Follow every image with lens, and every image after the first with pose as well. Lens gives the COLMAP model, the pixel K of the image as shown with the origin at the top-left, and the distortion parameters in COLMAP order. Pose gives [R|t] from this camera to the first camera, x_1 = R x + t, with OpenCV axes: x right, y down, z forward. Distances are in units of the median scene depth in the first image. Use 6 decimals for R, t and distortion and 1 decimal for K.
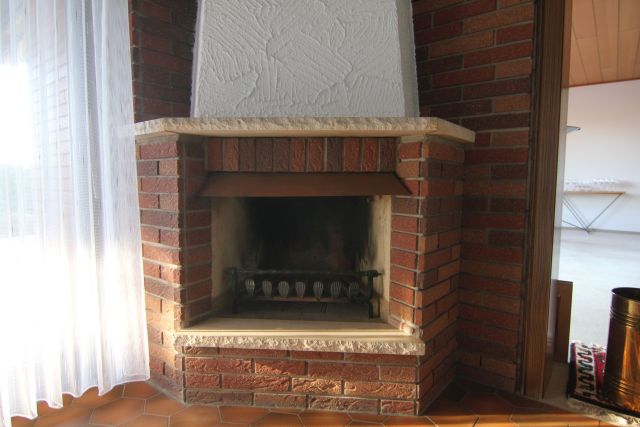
lens RADIAL K [[375.5, 0, 317.3], [0, 375.5, 215.8], [0, 0, 1]] dist [-0.001380, -0.000119]
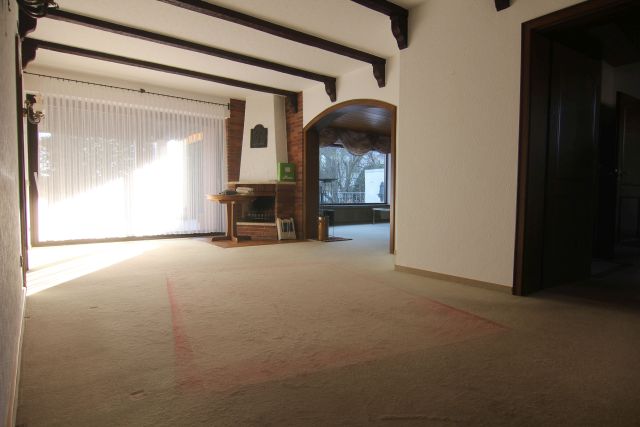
lens RADIAL K [[375.5, 0, 321.5], [0, 375.5, 213.7], [0, 0, 1]] dist [-0.001380, -0.000119]
pose [[0.971703, 0.007776, -0.236078, 1.836720], [-0.016589, 0.999237, -0.035364, 0.323280], [0.235623, 0.038280, 0.971090, -3.412792]]
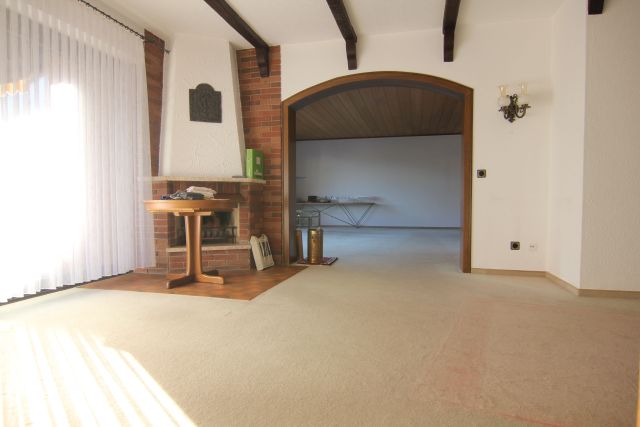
lens RADIAL K [[375.5, 0, 320.0], [0, 375.5, 212.3], [0, 0, 1]] dist [-0.001380, -0.000119]
pose [[0.911986, -0.021594, 0.409653, -0.439159], [0.043785, 0.998033, -0.044868, 0.194681], [-0.407878, 0.058855, 0.911138, -1.974810]]
